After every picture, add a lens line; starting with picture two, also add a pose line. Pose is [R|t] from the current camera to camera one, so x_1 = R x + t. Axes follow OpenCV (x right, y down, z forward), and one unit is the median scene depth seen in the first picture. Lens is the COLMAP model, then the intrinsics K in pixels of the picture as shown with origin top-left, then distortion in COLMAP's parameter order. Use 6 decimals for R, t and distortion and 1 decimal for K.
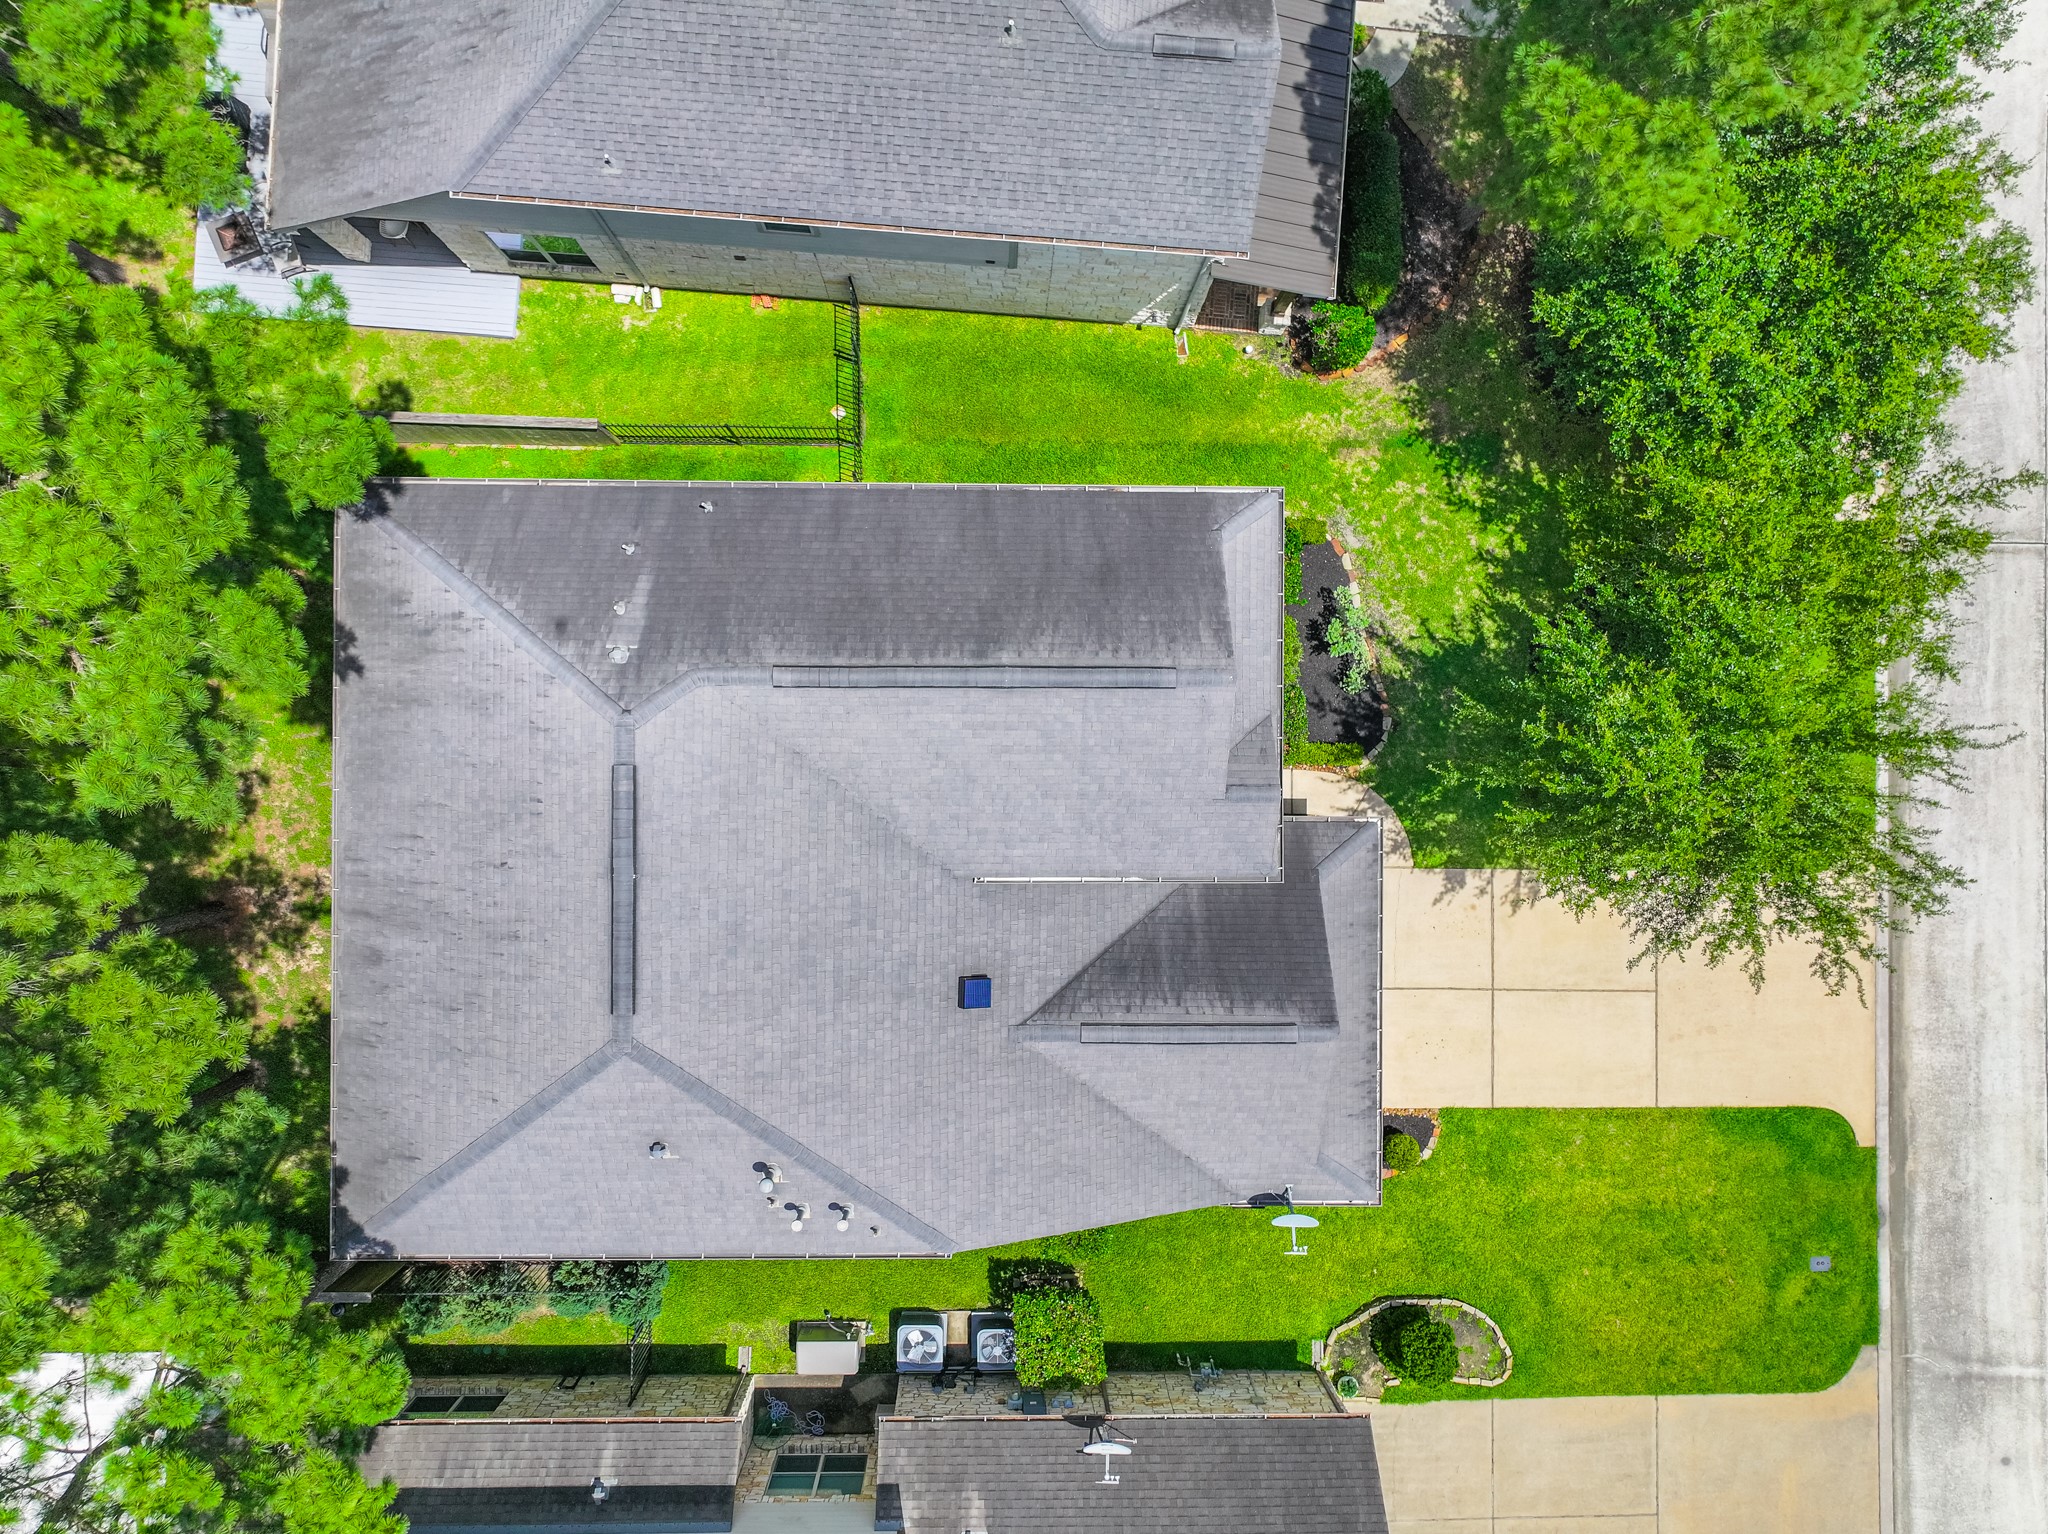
lens RADIAL K [[1426.6, 0, 1027.5], [0, 1426.6, 768.2], [0, 0, 1]] dist [0.006926, 0.005467]
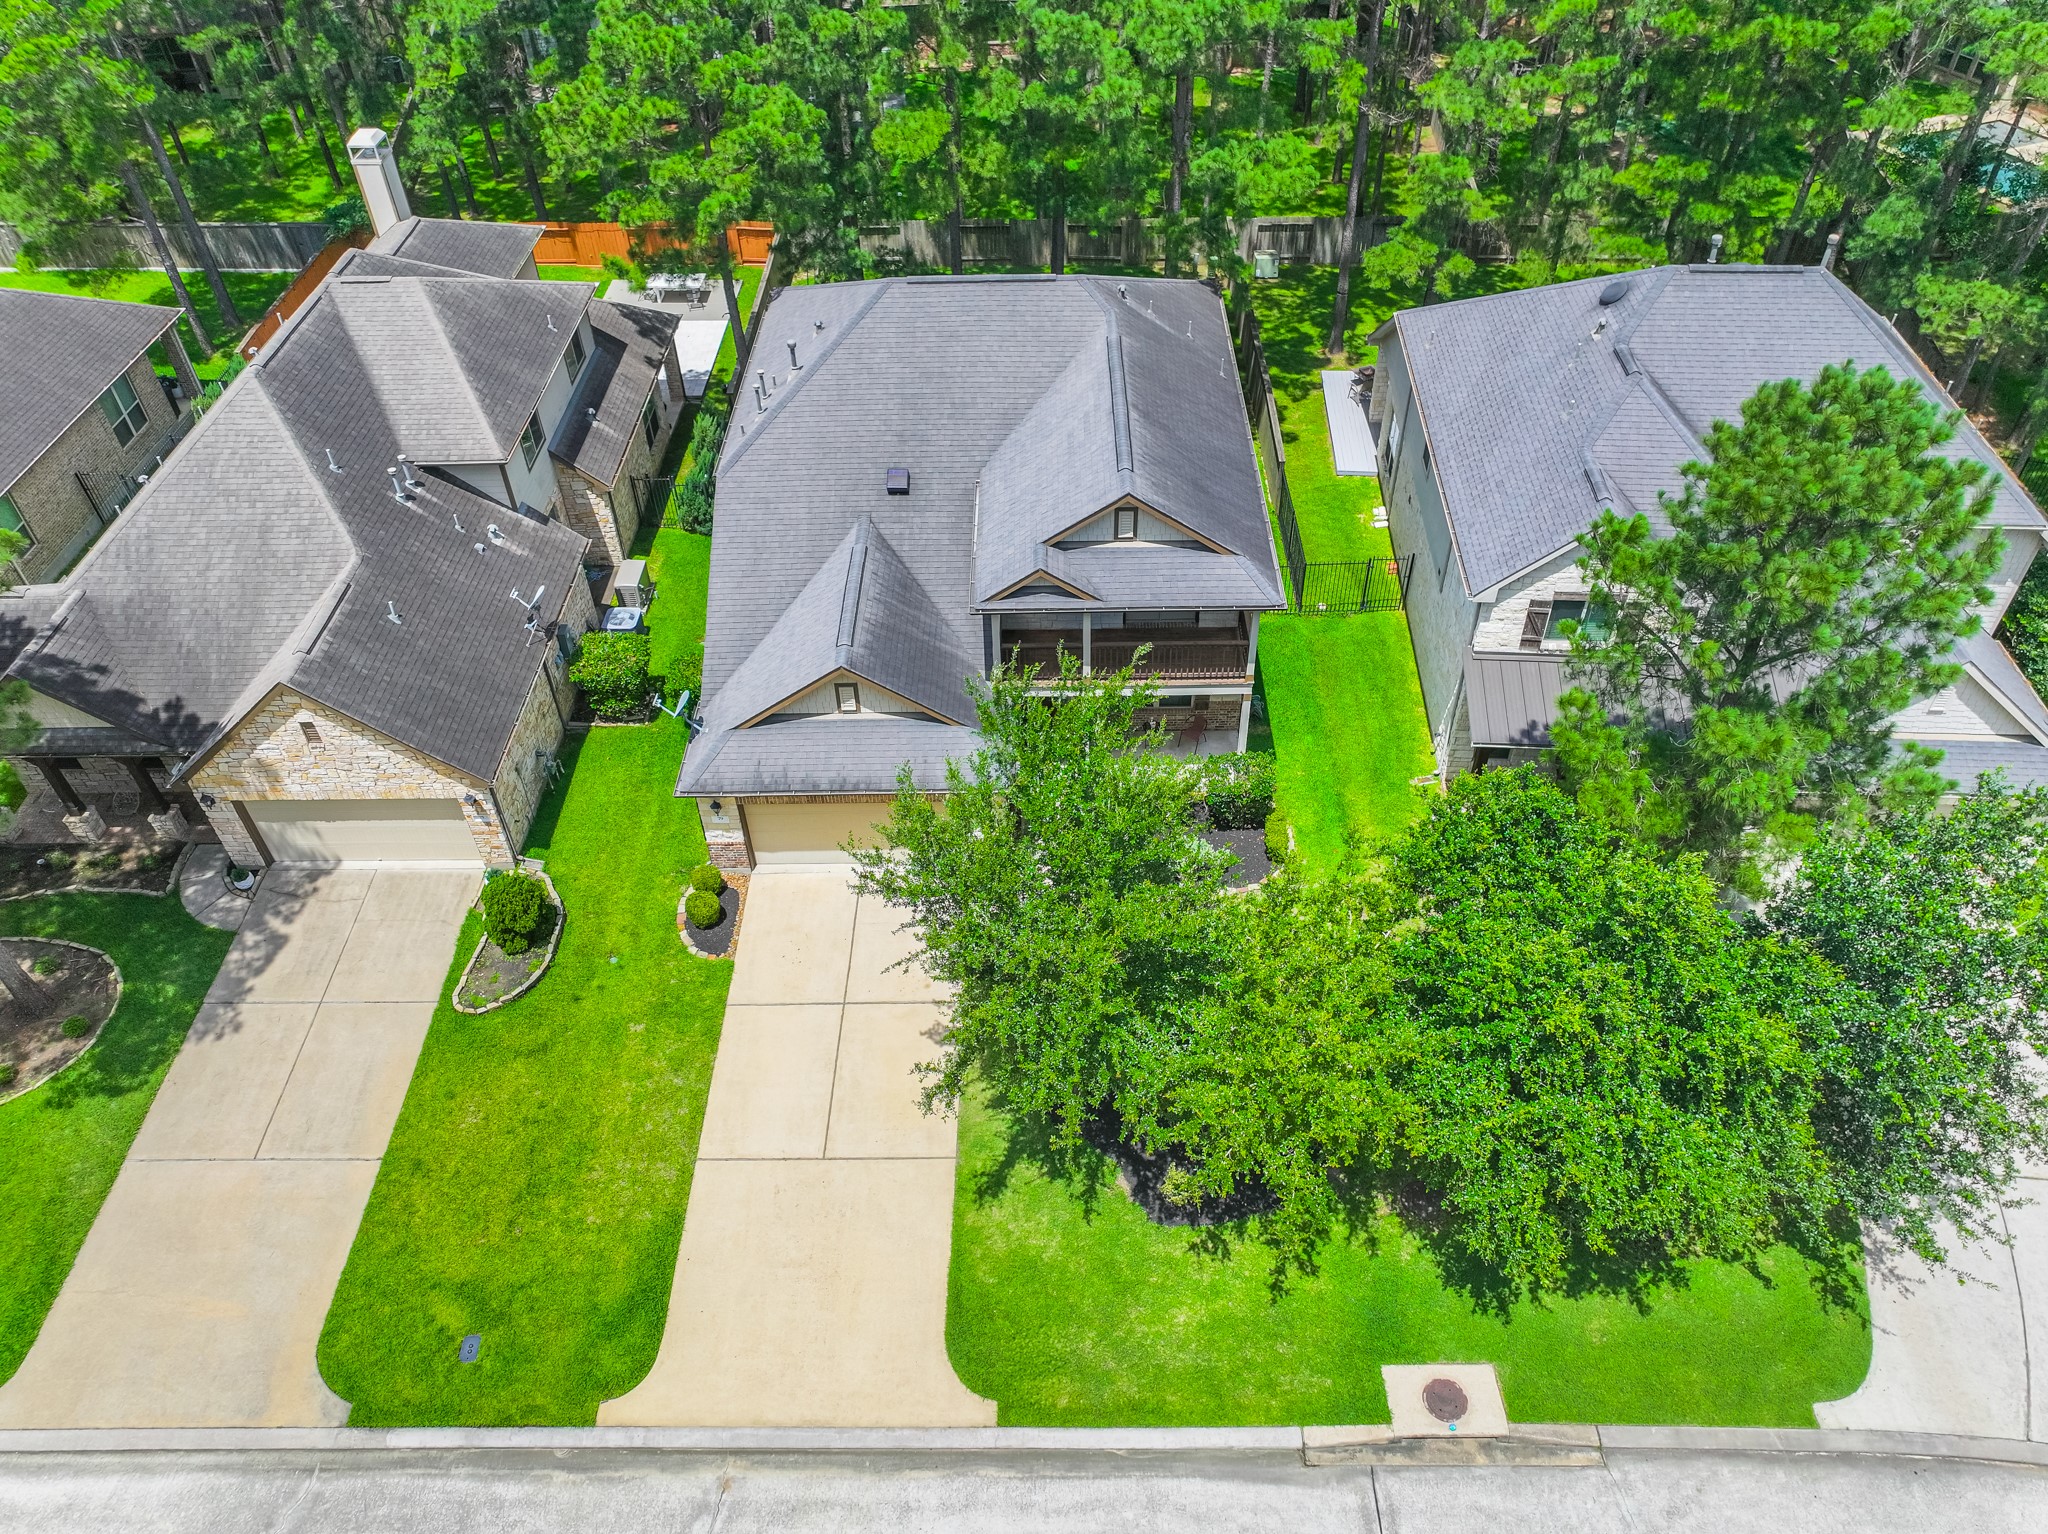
lens RADIAL K [[1426.6, 0, 1027.5], [0, 1426.6, 768.2], [0, 0, 1]] dist [0.006926, 0.005467]
pose [[-0.003604, 0.670436, -0.741959, 0.950444], [-0.999636, 0.017433, 0.020609, 0.004595], [0.026751, 0.741763, 0.670129, 0.216668]]
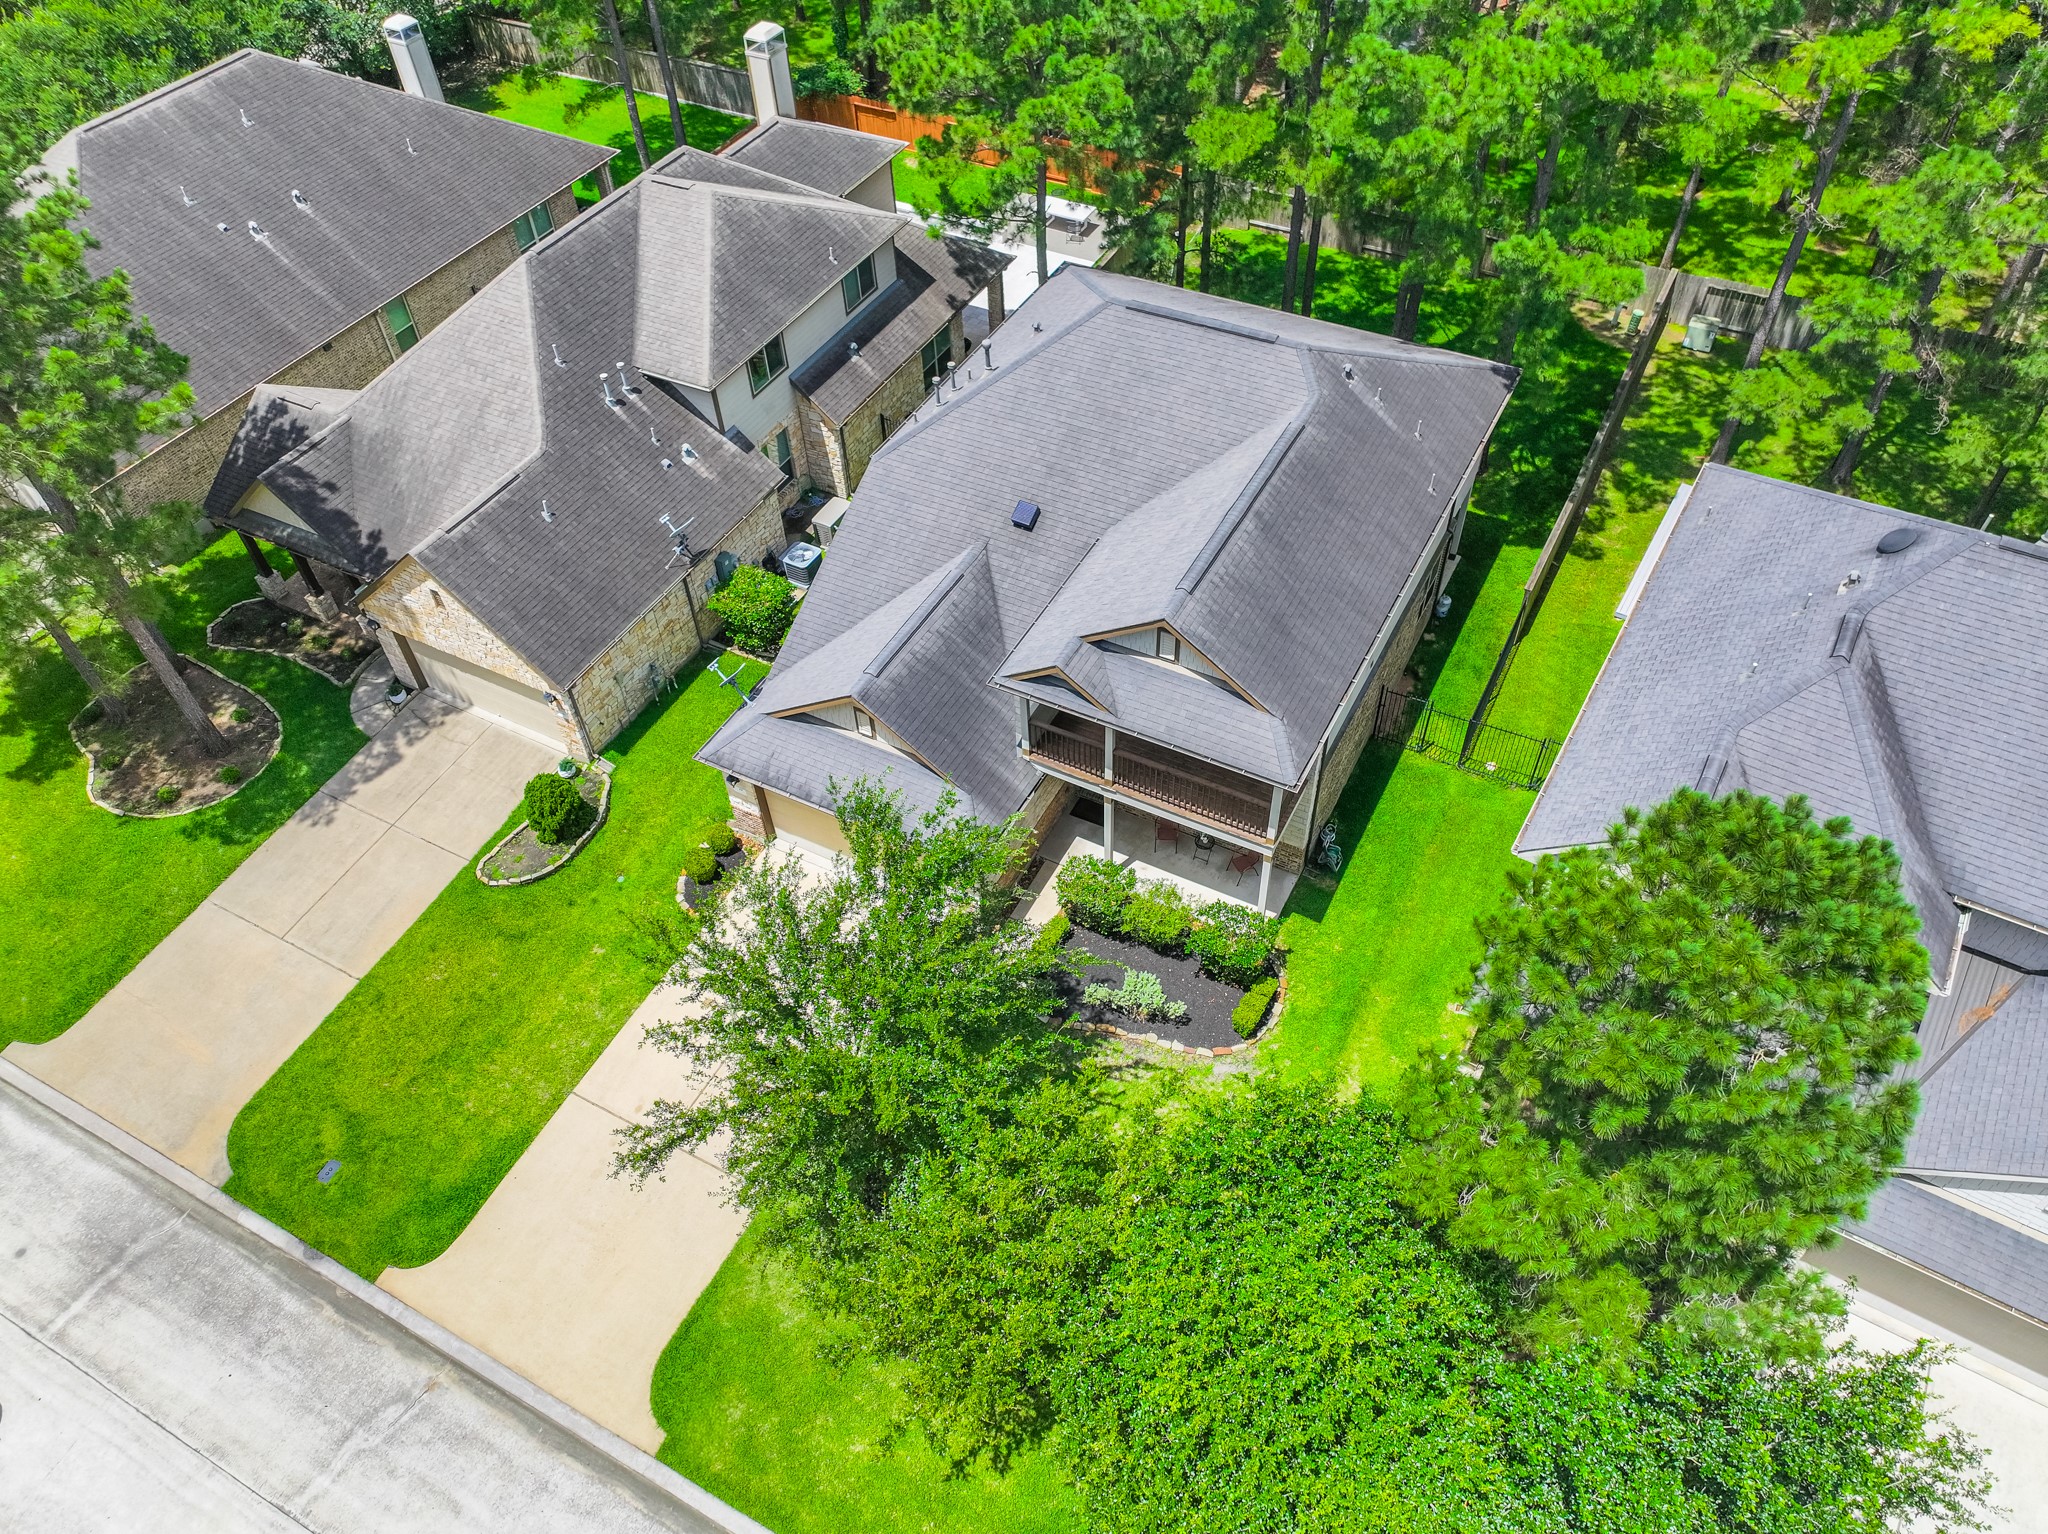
lens RADIAL K [[1426.6, 0, 1027.5], [0, 1426.6, 768.2], [0, 0, 1]] dist [0.006926, 0.005467]
pose [[-0.466599, 0.653470, -0.596039, 0.738738], [-0.883953, -0.321523, 0.339486, -0.304174], [0.030204, 0.685274, 0.727659, 0.141987]]
